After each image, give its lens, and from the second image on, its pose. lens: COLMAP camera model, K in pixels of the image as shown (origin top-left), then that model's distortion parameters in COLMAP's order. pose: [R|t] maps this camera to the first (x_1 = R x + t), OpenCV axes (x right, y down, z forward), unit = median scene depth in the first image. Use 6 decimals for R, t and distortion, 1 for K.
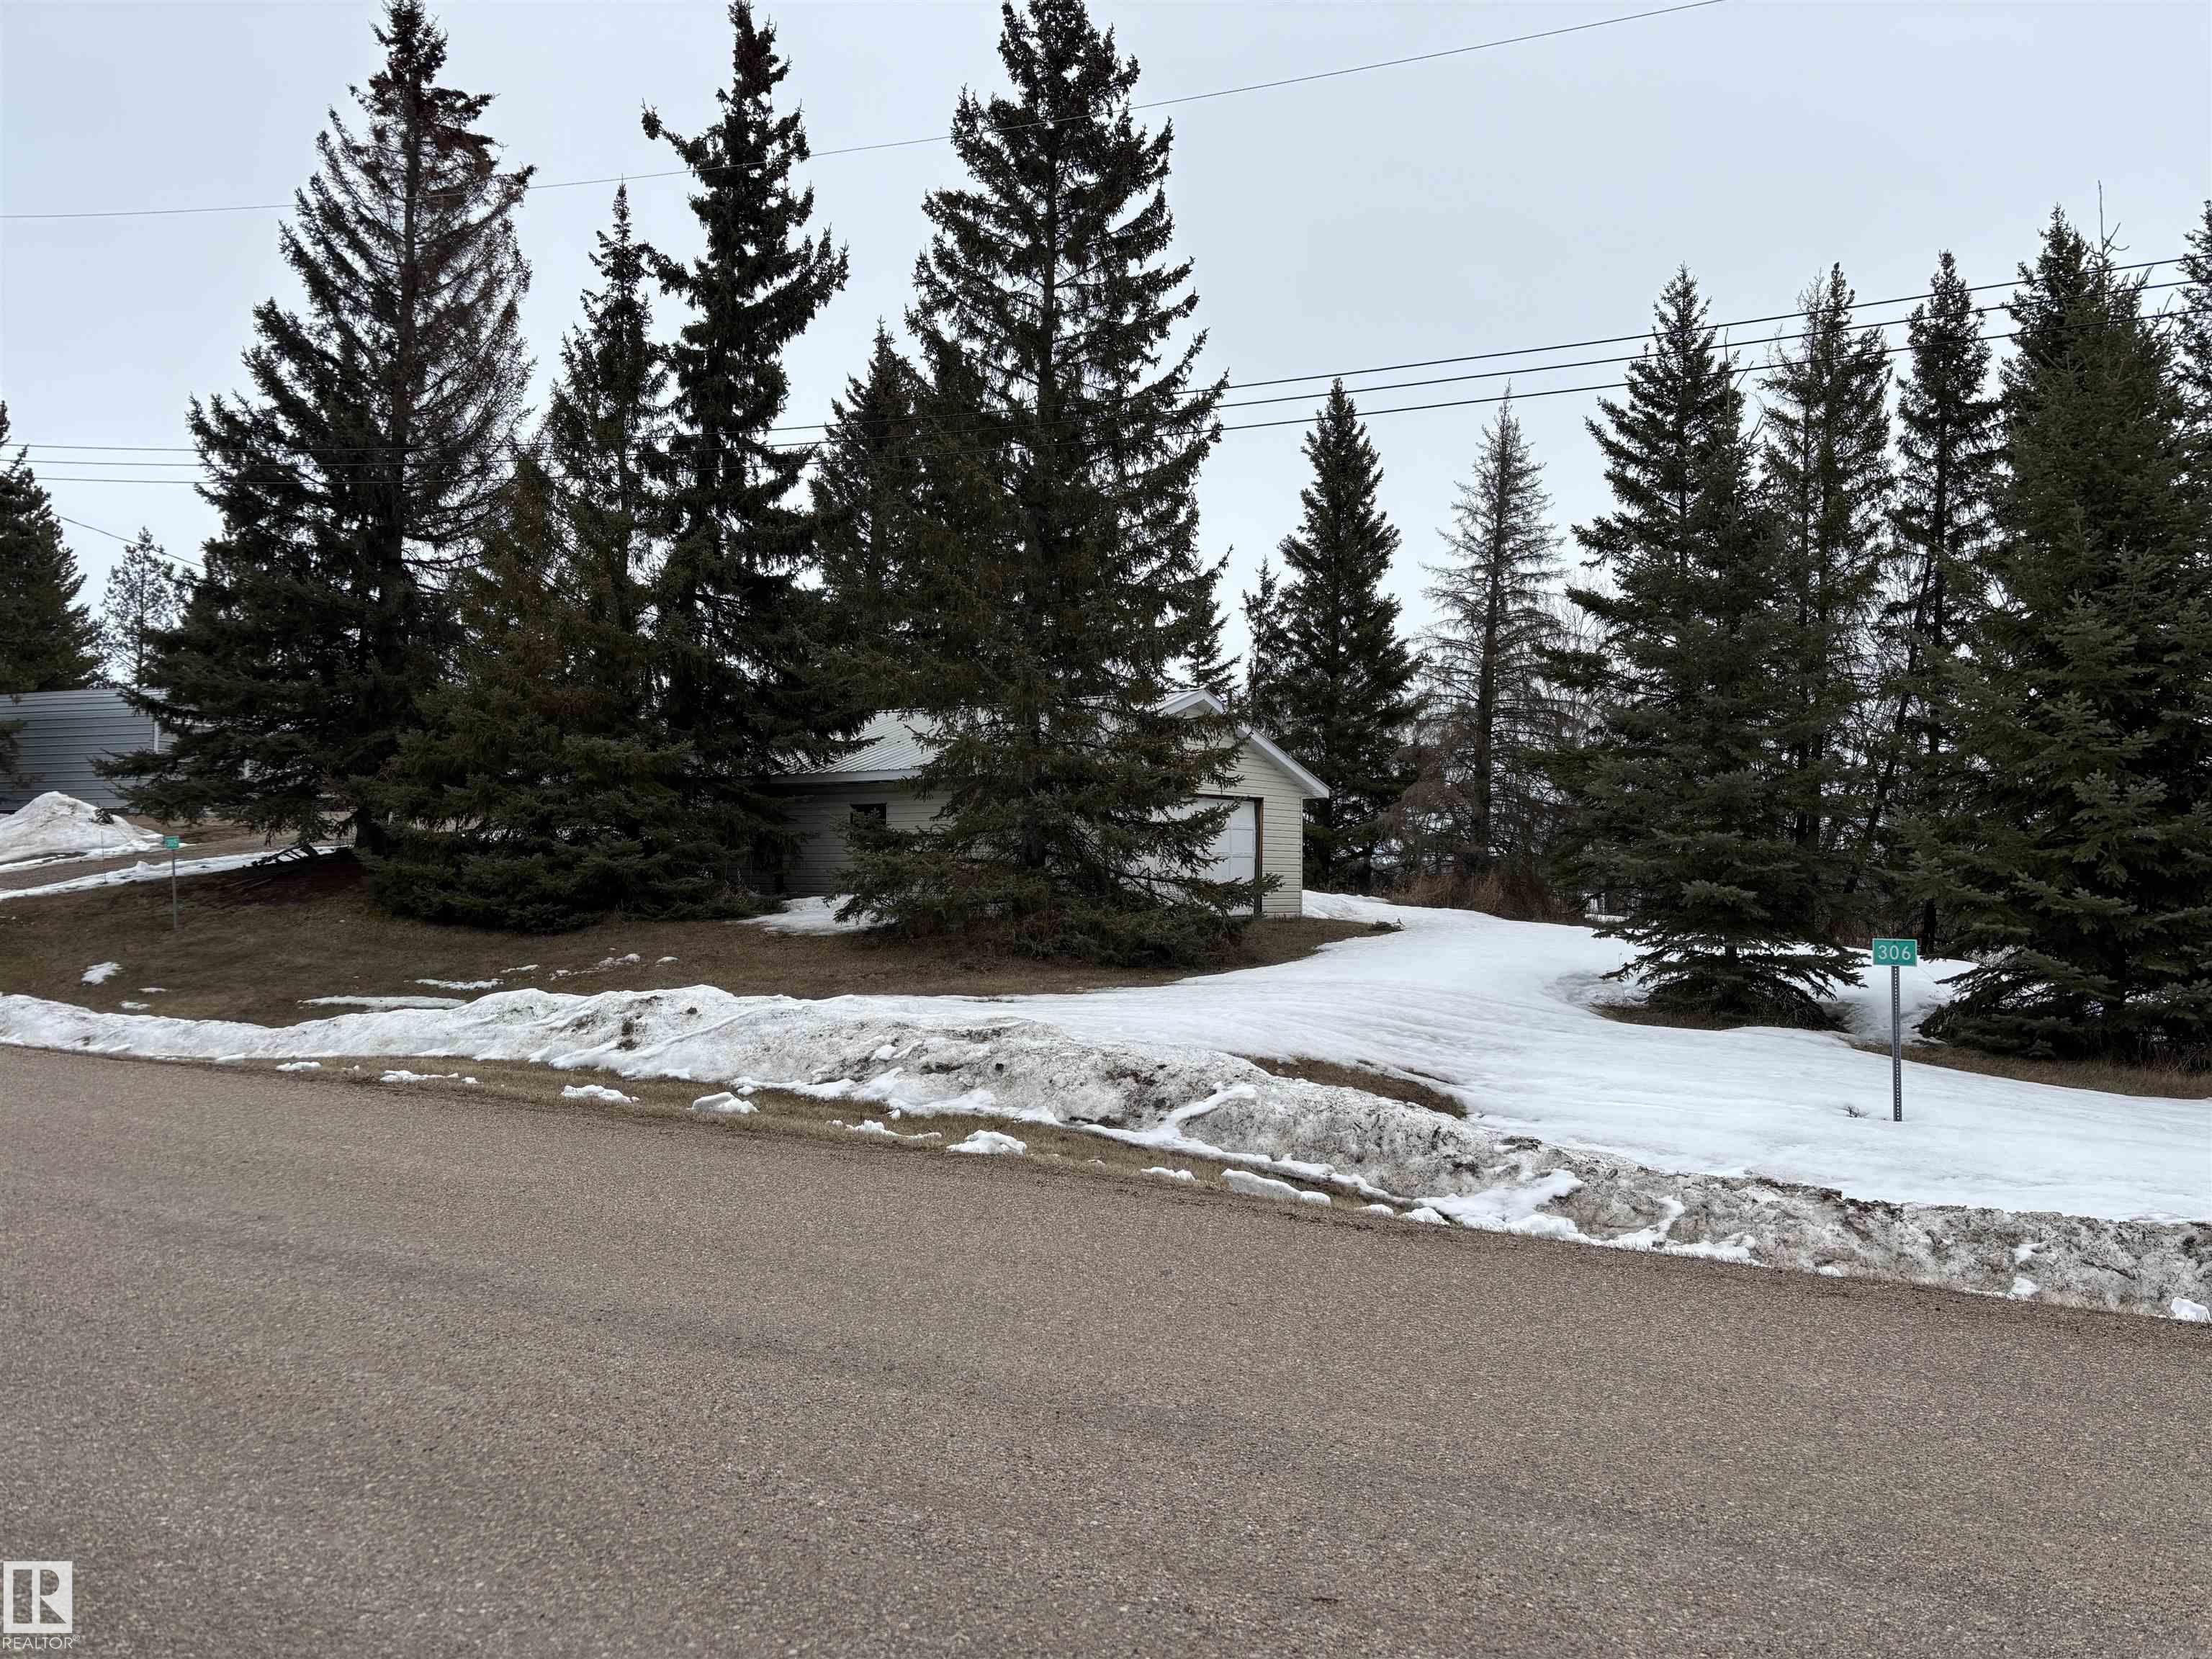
lens RADIAL K [[1690.1, 0, 1113.1], [0, 1690.1, 845.2], [0, 0, 1]] dist [0.042836, -0.045113]
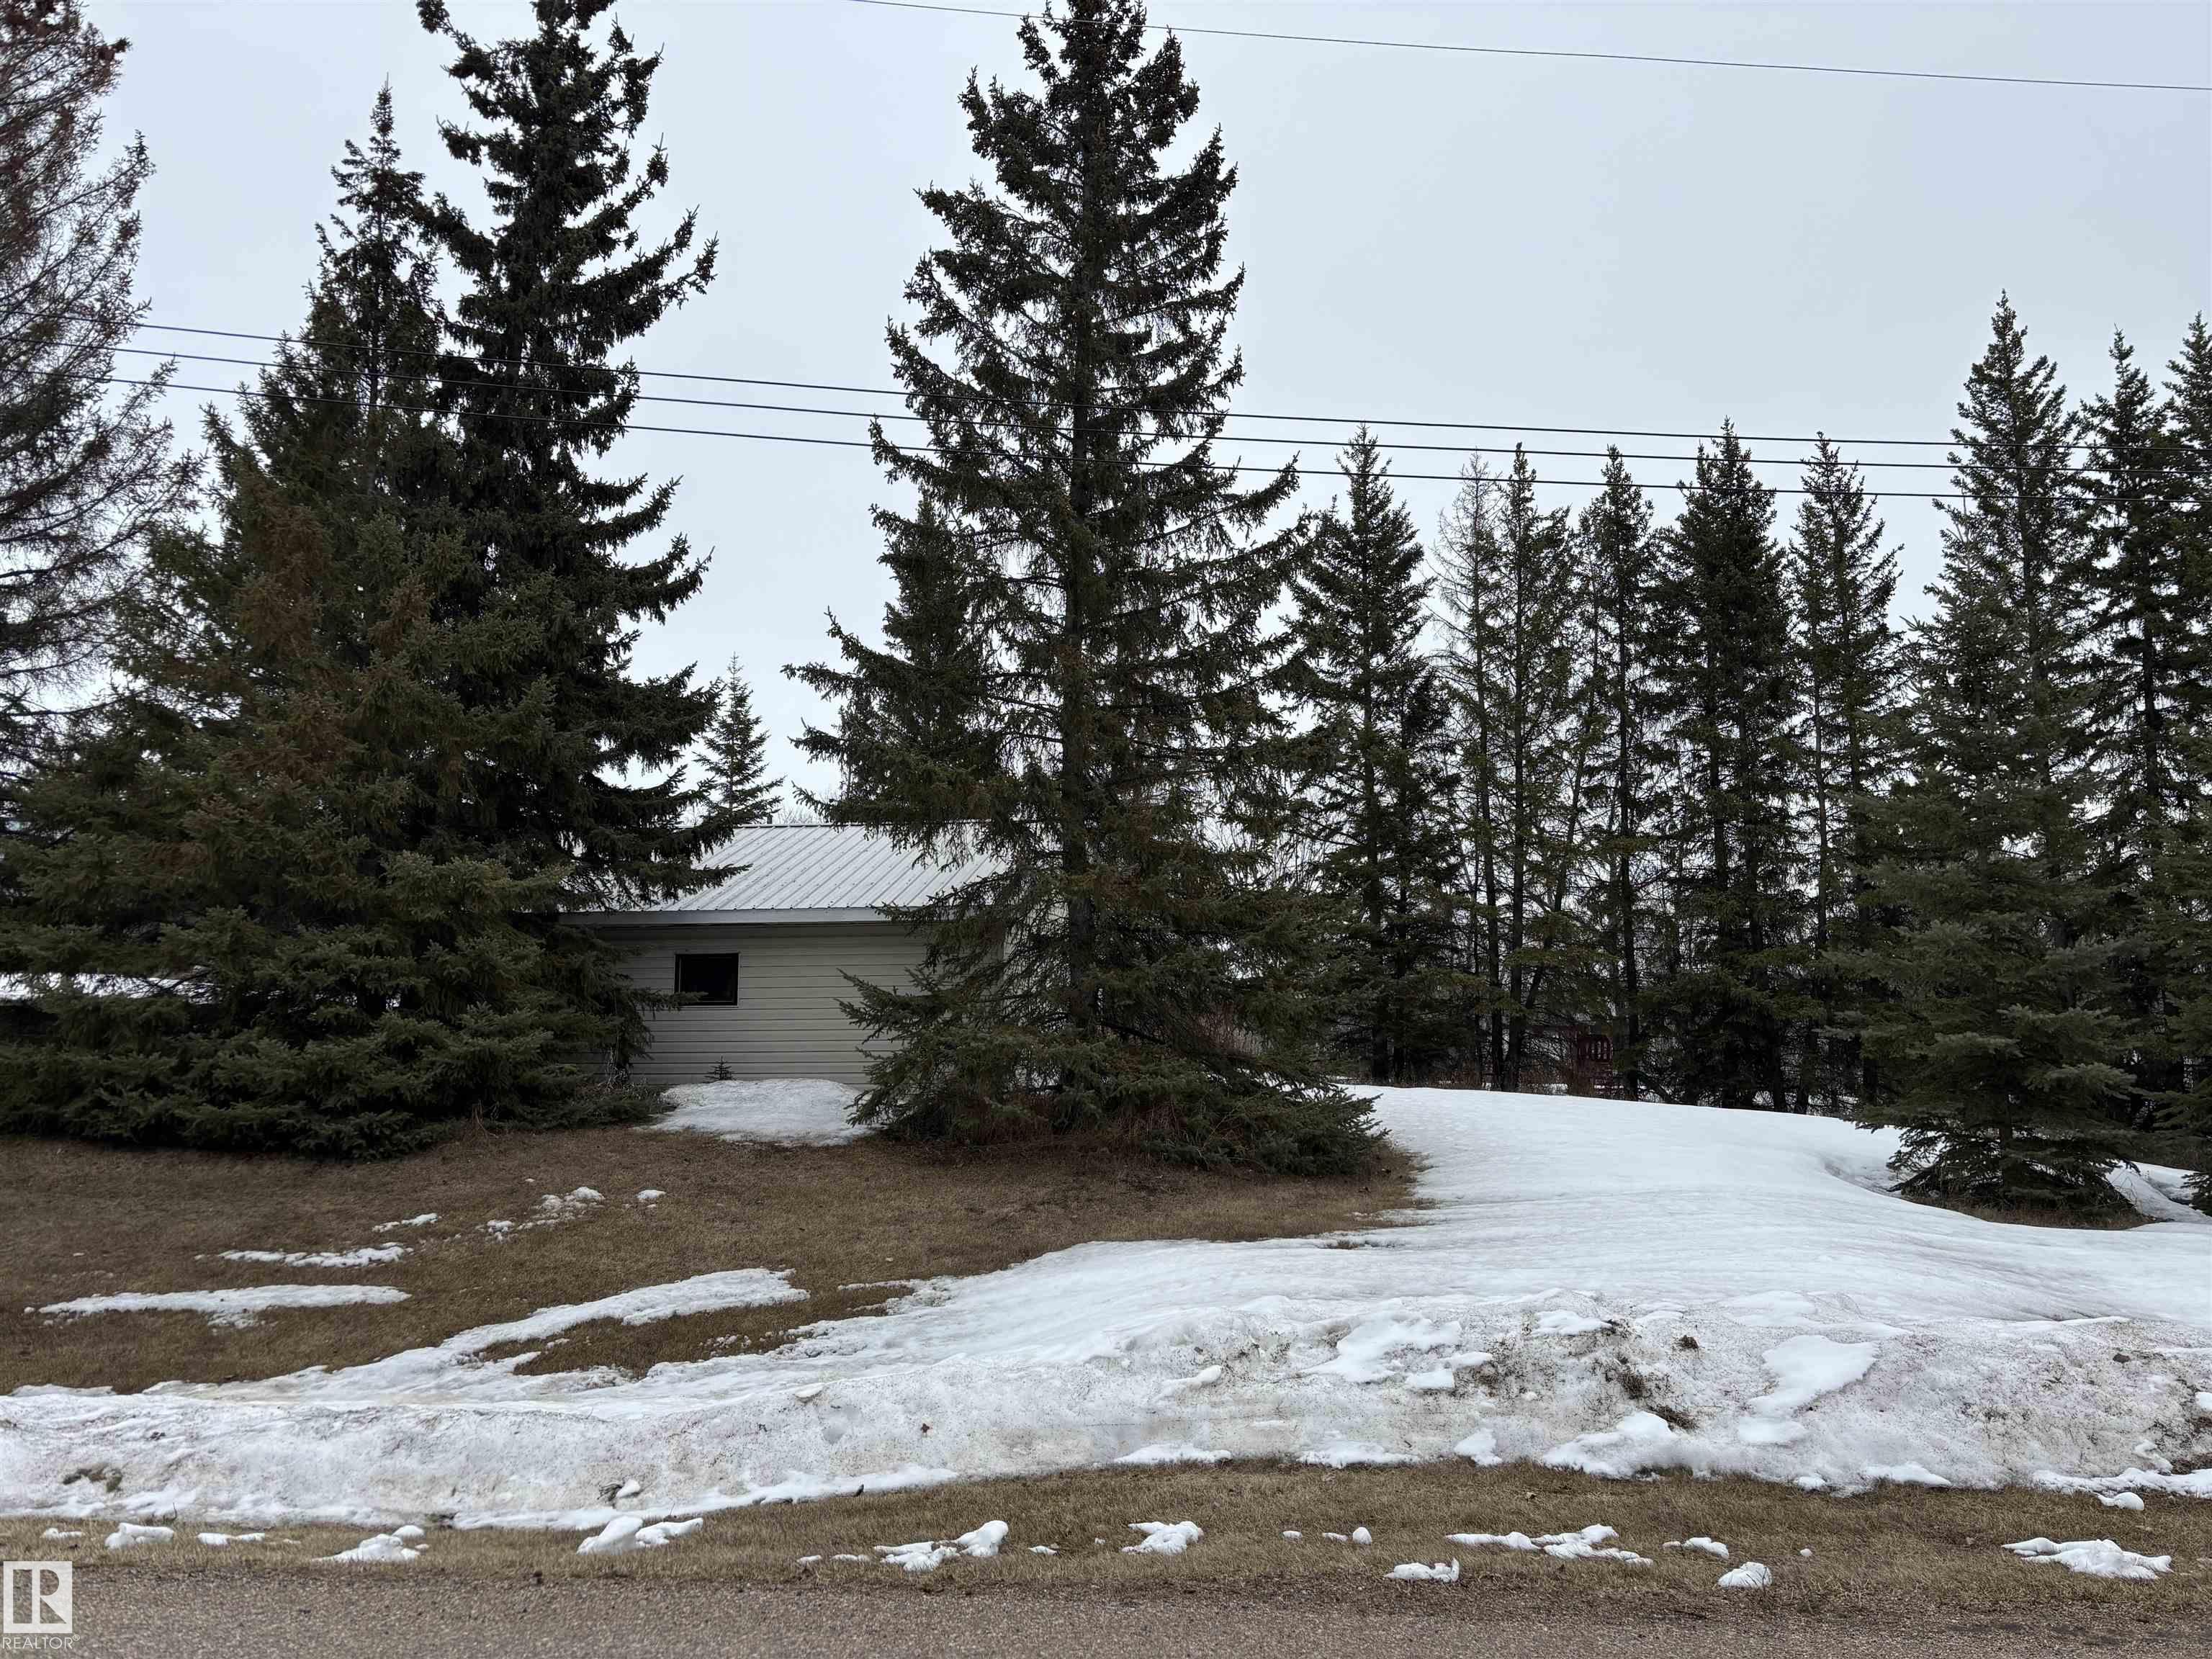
lens RADIAL K [[1690.1, 0, 1100.8], [0, 1690.1, 816.9], [0, 0, 1]] dist [0.042836, -0.045113]
pose [[0.891427, 0.044550, 0.450969, -0.333072], [-0.001938, 0.995522, -0.094514, -0.014331], [-0.453160, 0.083378, 0.887521, 0.252481]]
